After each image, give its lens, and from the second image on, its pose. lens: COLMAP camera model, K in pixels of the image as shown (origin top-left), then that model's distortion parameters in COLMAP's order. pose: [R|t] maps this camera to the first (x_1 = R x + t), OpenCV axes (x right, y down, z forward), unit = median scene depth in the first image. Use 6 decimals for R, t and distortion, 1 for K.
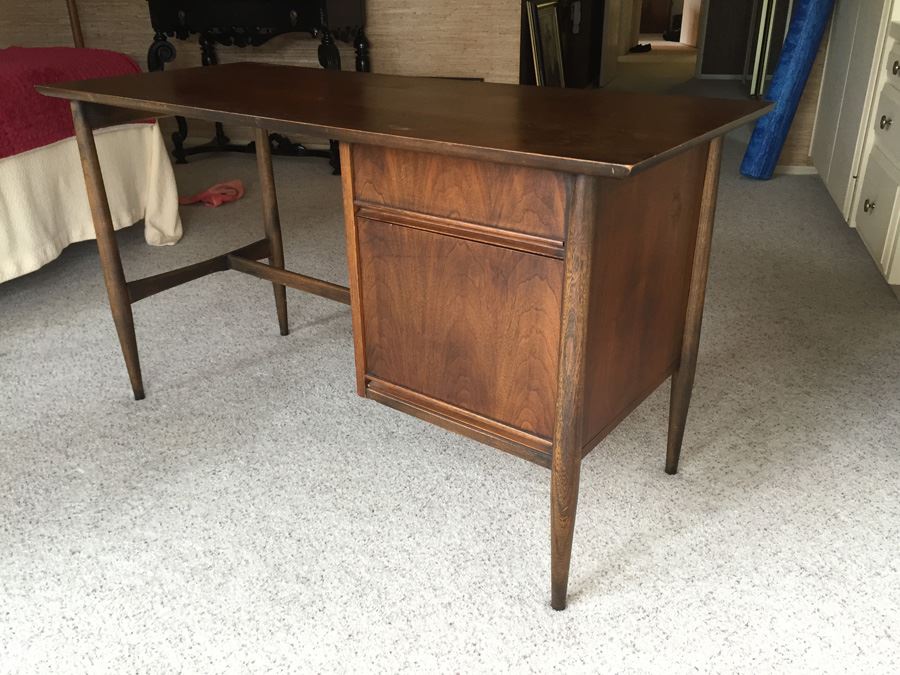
lens RADIAL K [[772.9, 0, 446.3], [0, 772.9, 337.0], [0, 0, 1]] dist [0.099756, -0.145883]
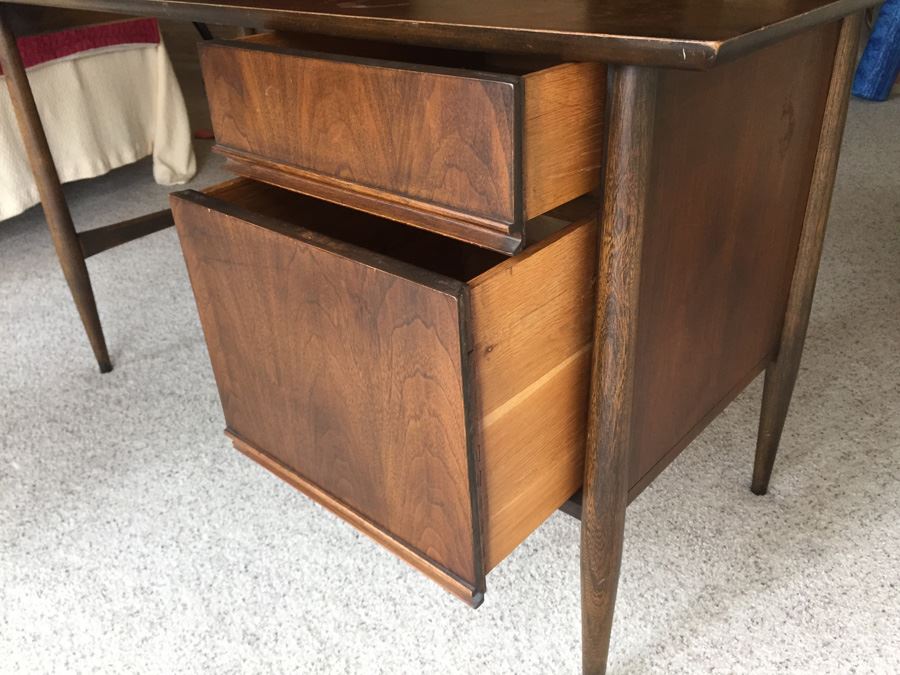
lens RADIAL K [[776.0, 0, 447.3], [0, 776.0, 336.7], [0, 0, 1]] dist [0.097591, -0.150632]
pose [[0.995881, 0.012696, -0.089777, 0.063263], [-0.005503, 0.996786, 0.079920, -0.036678], [0.090503, -0.079096, 0.992750, 0.265203]]
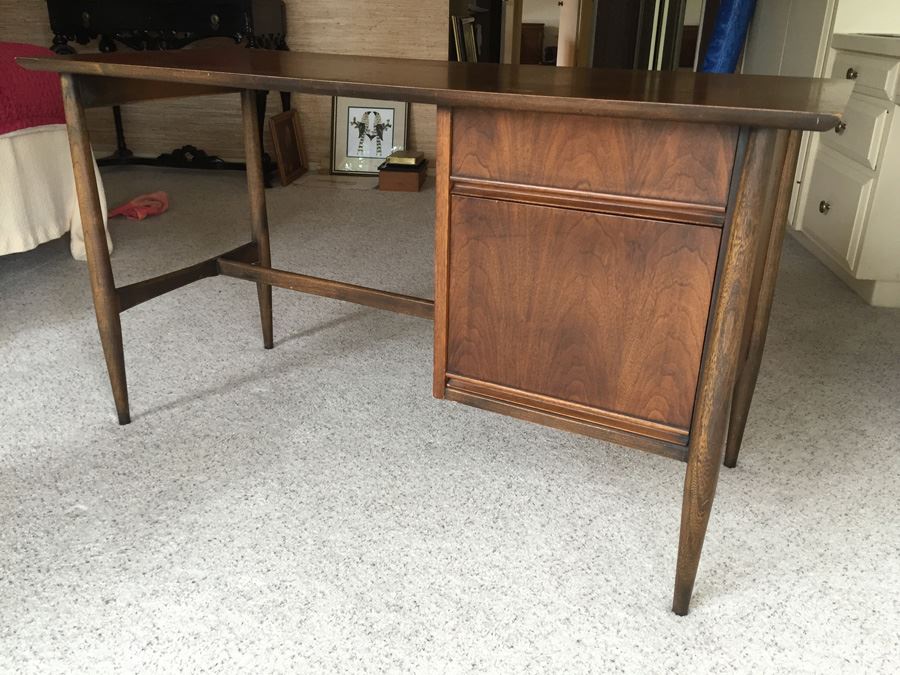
lens RADIAL K [[772.9, 0, 446.3], [0, 772.9, 337.0], [0, 0, 1]] dist [0.099756, -0.145883]
pose [[0.985429, -0.034398, 0.166574, -0.241564], [0.040415, 0.998642, -0.032864, 0.034816], [-0.165217, 0.039117, 0.985481, 0.103871]]
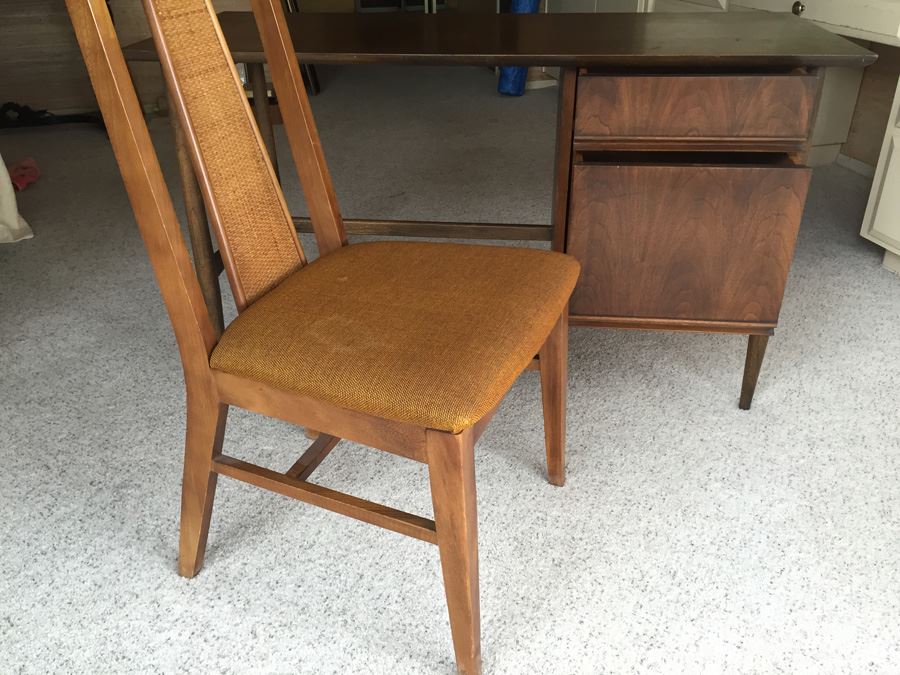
lens RADIAL K [[771.6, 0, 450.0], [0, 771.6, 337.5], [0, 0, 1]] dist [0.102394, -0.150501]
pose [[0.862224, -0.244895, 0.443392, -0.753762], [0.213678, 0.969511, 0.119962, -0.034399], [-0.459251, -0.008690, 0.888264, 0.041689]]
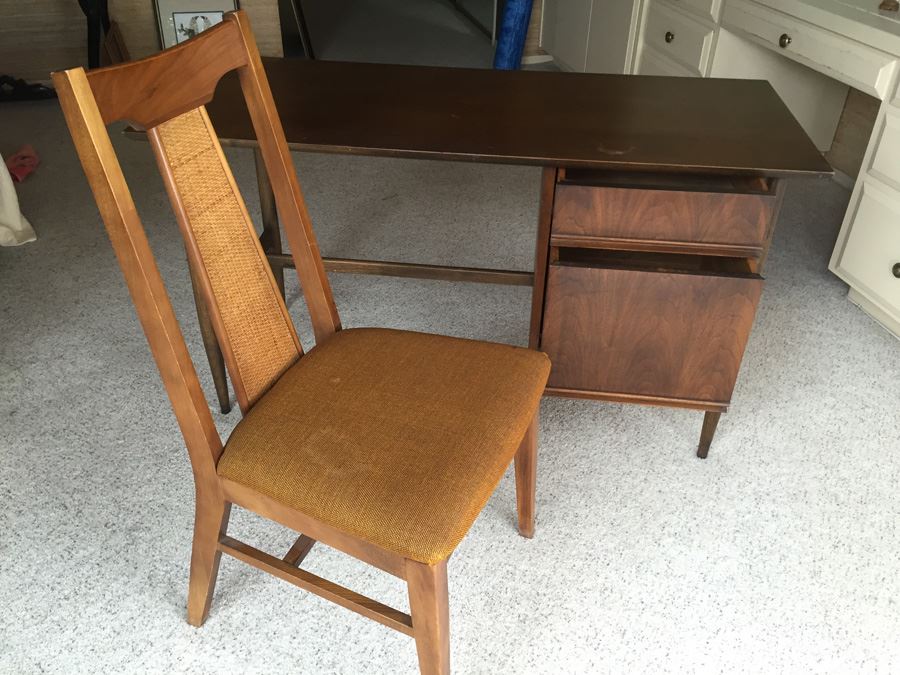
lens RADIAL K [[771.6, 0, 450.0], [0, 771.6, 337.5], [0, 0, 1]] dist [0.102394, -0.150501]
pose [[0.864054, -0.265850, 0.427474, -0.732573], [0.189019, 0.958380, 0.213960, -0.237211], [-0.466564, -0.104072, 0.878343, -0.033530]]
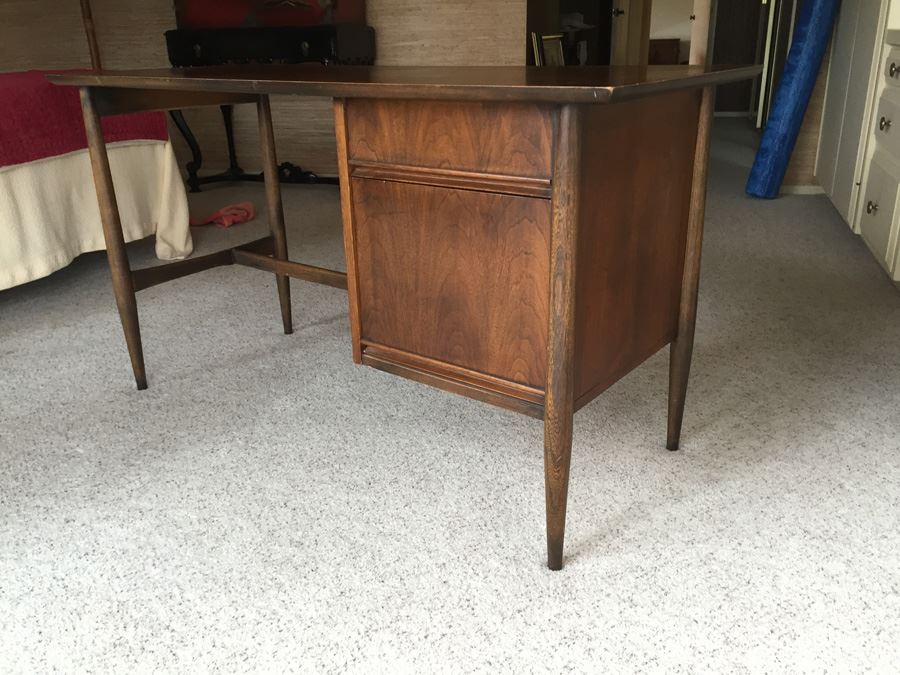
lens RADIAL K [[772.9, 0, 446.3], [0, 772.9, 337.0], [0, 0, 1]] dist [0.099756, -0.145883]
pose [[0.999800, -0.005721, -0.019141, 0.024126], [0.004470, 0.997889, -0.064783, 0.105269], [0.019472, 0.064685, 0.997716, 0.001363]]
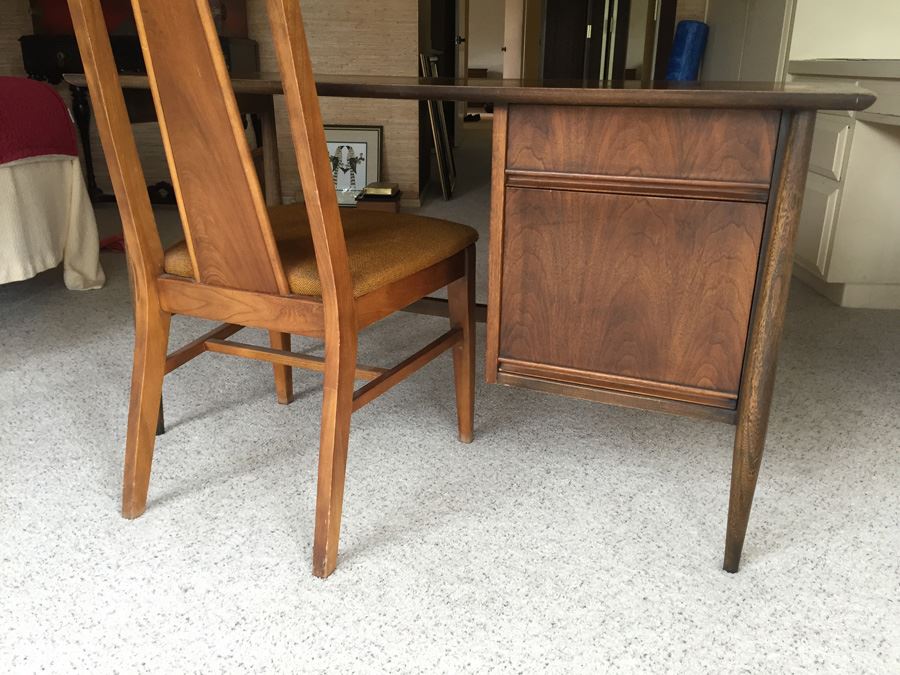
lens RADIAL K [[771.8, 0, 448.1], [0, 771.8, 338.5], [0, 0, 1]] dist [0.100340, -0.146669]
pose [[0.969115, -0.059751, 0.239261, -0.374298], [0.081201, 0.993416, -0.080813, 0.092779], [-0.232857, 0.097745, 0.967587, 0.084077]]
